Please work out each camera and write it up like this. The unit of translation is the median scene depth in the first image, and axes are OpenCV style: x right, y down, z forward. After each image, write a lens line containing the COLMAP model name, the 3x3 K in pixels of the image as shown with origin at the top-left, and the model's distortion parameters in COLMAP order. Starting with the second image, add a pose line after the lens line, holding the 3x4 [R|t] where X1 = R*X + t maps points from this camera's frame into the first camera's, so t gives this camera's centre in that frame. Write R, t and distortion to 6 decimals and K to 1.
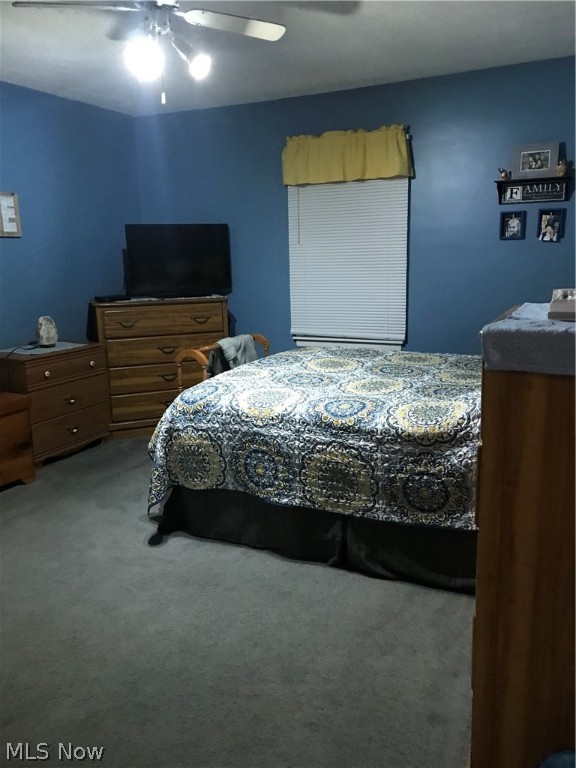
lens RADIAL K [[623.4, 0, 294.9], [0, 623.4, 394.4], [0, 0, 1]] dist [0.051419, -0.085972]
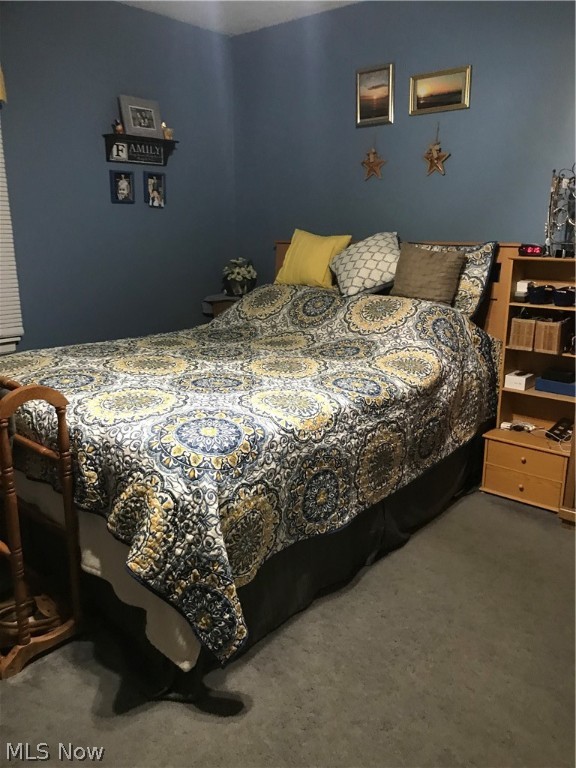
lens RADIAL K [[623.4, 0, 294.9], [0, 623.4, 394.4], [0, 0, 1]] dist [0.051419, -0.085972]
pose [[0.254680, -0.236117, 0.937756, -0.715800], [0.213157, 0.959588, 0.183724, -0.136936], [-0.943240, 0.153098, 0.294718, 0.775156]]
